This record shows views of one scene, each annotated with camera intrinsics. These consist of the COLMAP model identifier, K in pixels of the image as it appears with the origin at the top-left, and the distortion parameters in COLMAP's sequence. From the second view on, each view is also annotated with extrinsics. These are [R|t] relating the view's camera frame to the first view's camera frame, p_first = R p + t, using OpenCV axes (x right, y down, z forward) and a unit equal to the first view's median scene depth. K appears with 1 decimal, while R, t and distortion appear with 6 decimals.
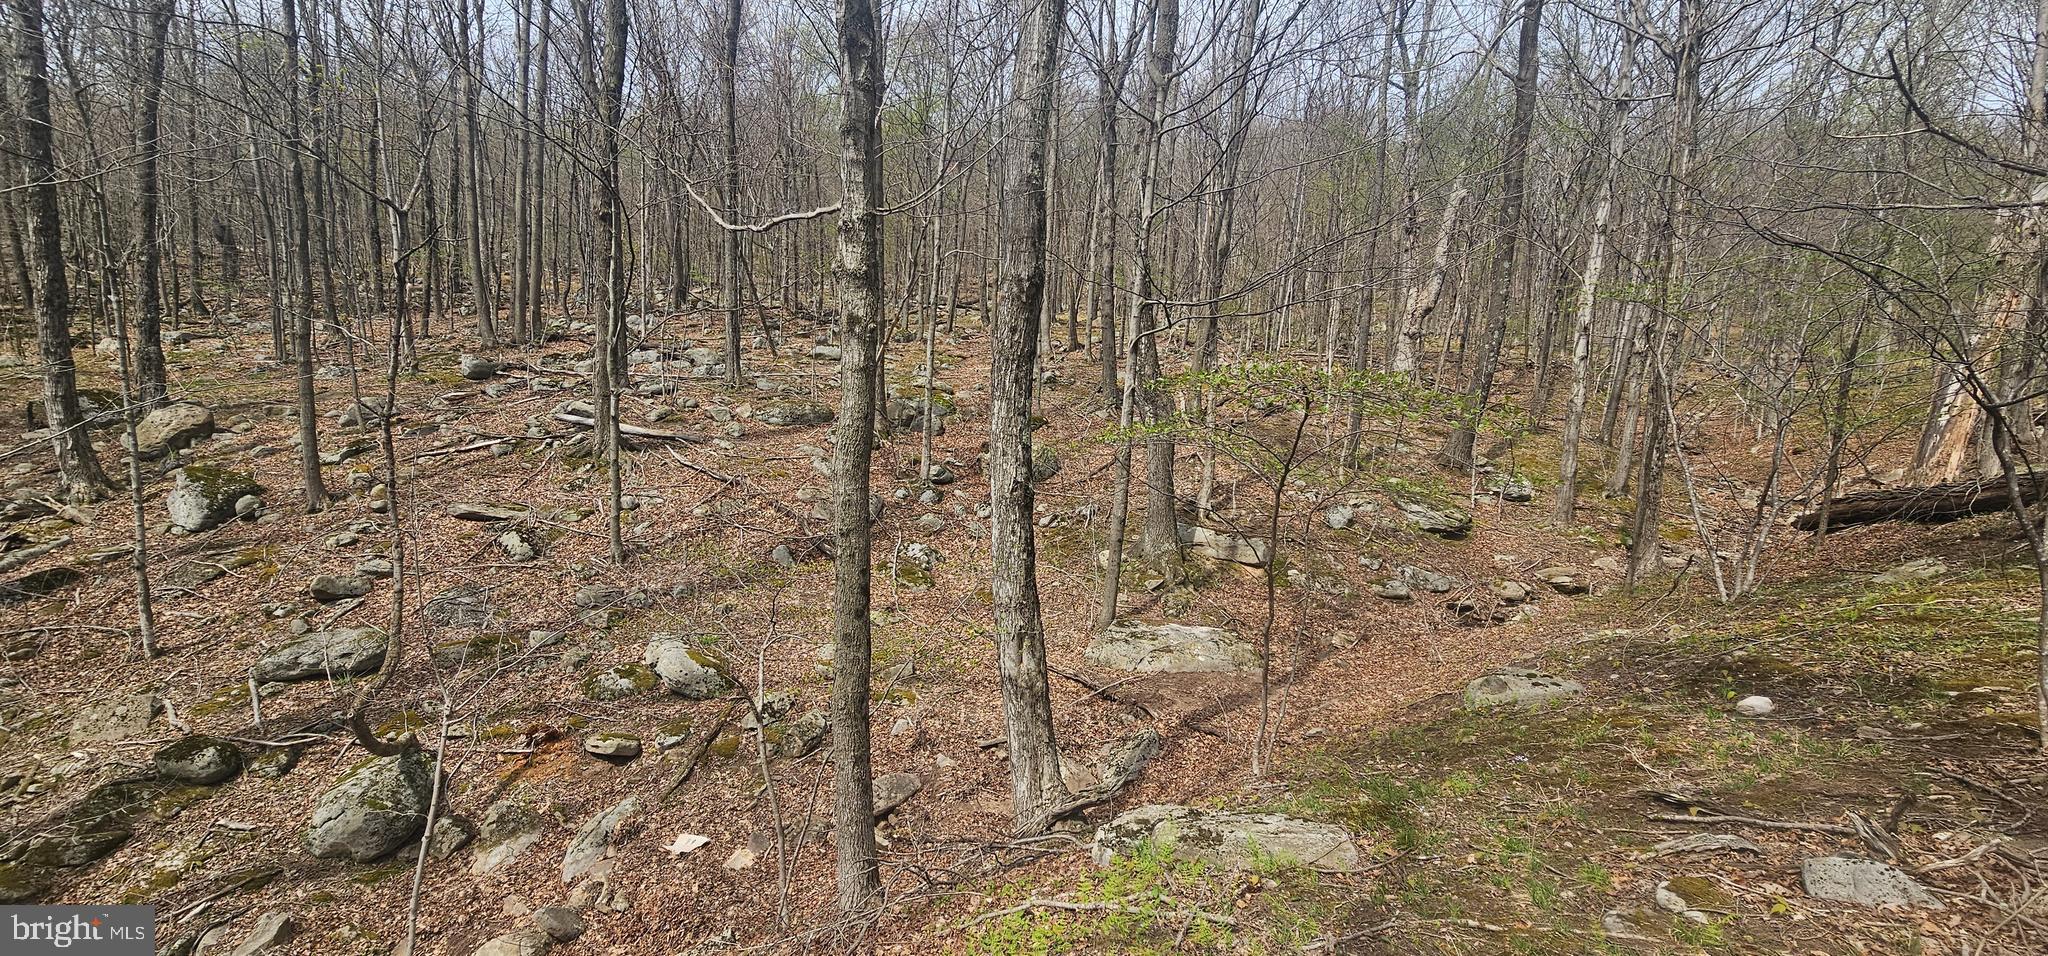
lens RADIAL K [[836.6, 0, 1016.0], [0, 836.6, 473.4], [0, 0, 1]] dist [0.002101, -0.001910]
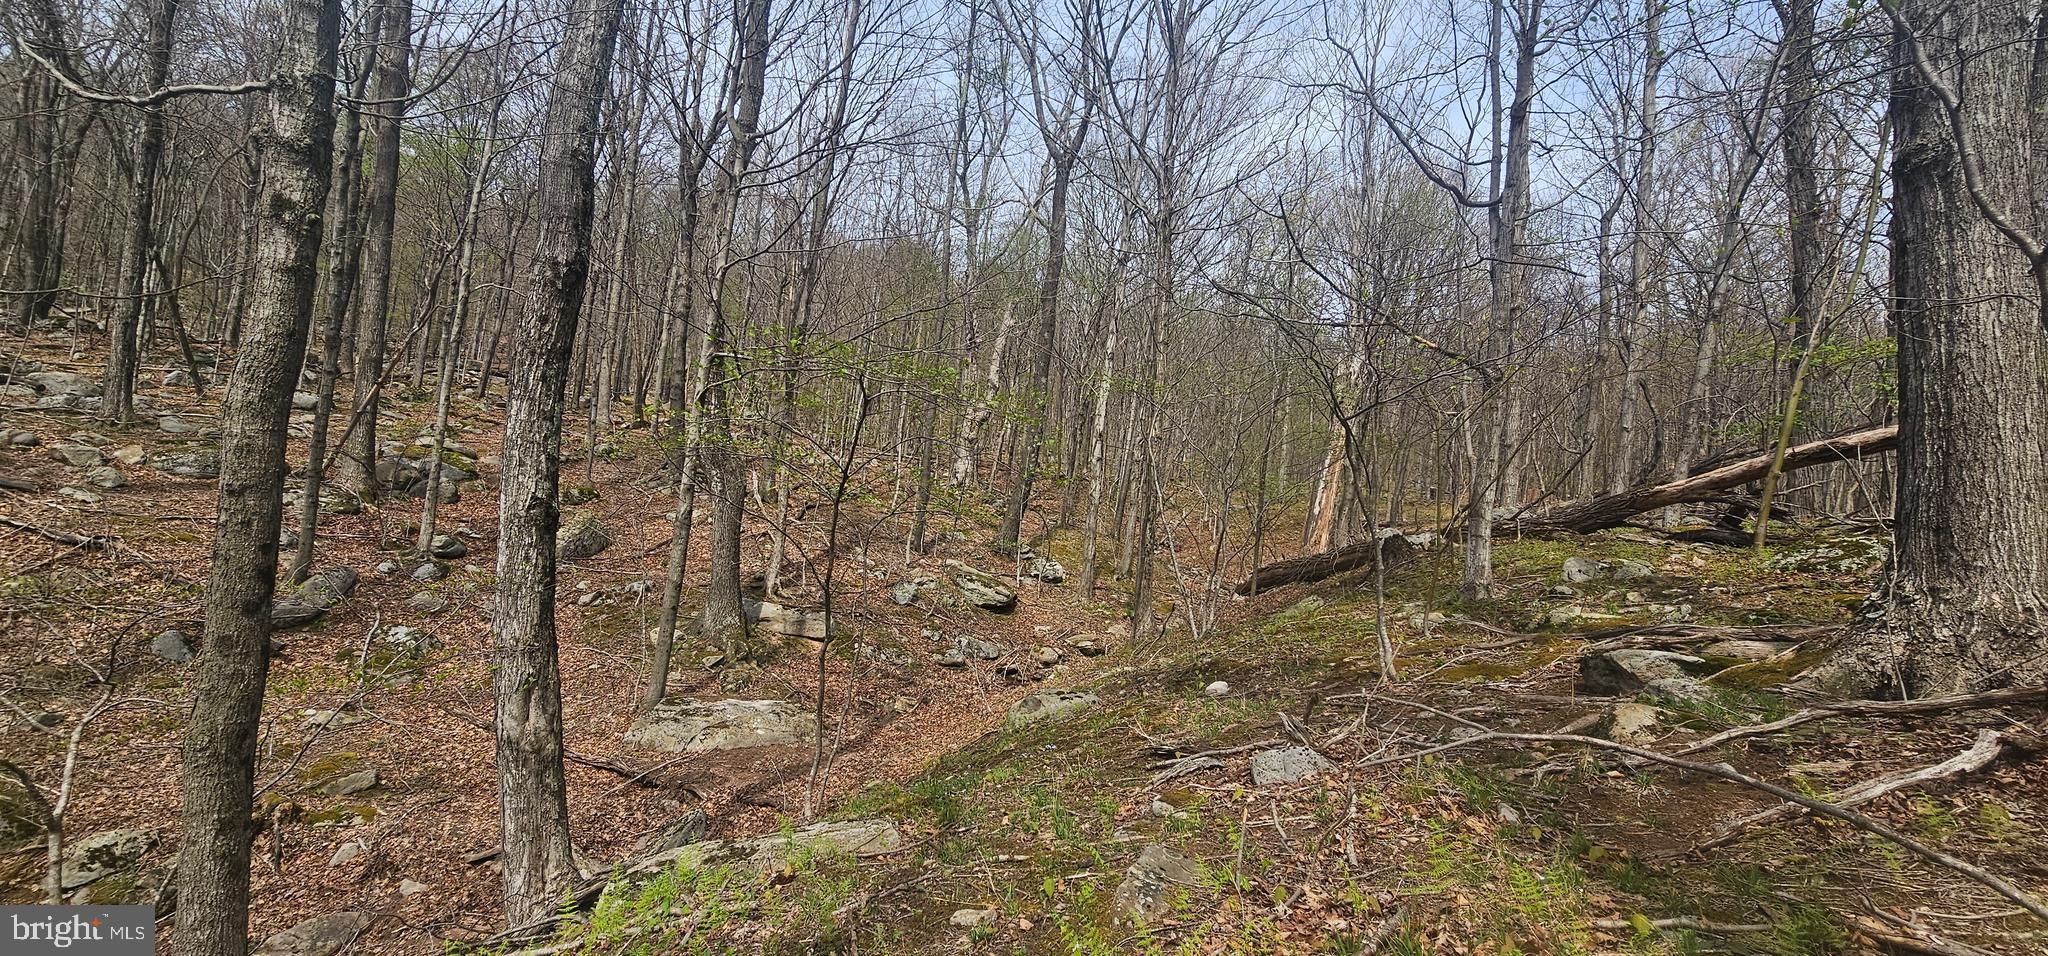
lens RADIAL K [[836.6, 0, 1014.0], [0, 836.6, 475.7], [0, 0, 1]] dist [0.002101, -0.001910]
pose [[0.881314, 0.059534, 0.468766, 0.014304], [-0.001294, 0.992332, -0.123594, 0.045516], [-0.472530, 0.108319, 0.874633, 0.017363]]
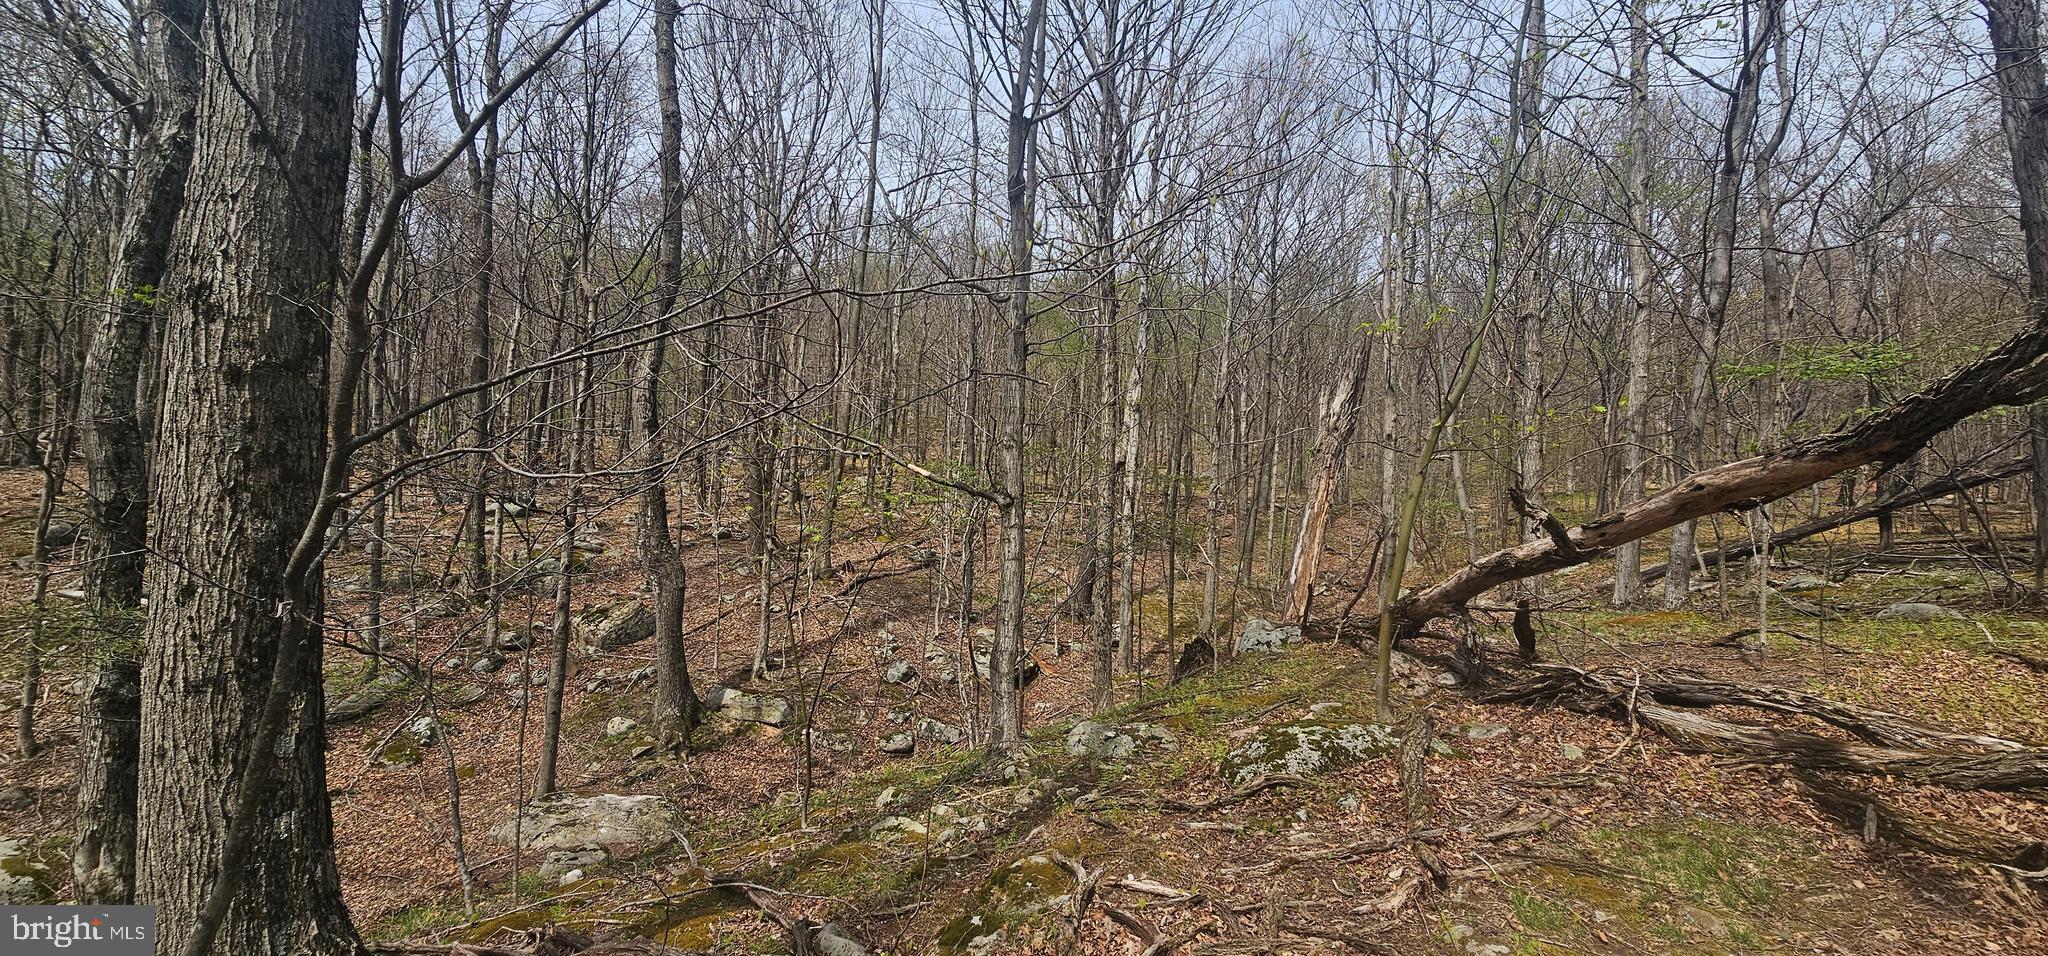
lens RADIAL K [[836.6, 0, 1026.6], [0, 836.6, 474.9], [0, 0, 1]] dist [0.002101, -0.001910]
pose [[0.989400, -0.002338, 0.145198, 0.507116], [0.025139, 0.987532, -0.155401, -0.032169], [-0.143024, 0.157404, 0.977122, -0.125981]]
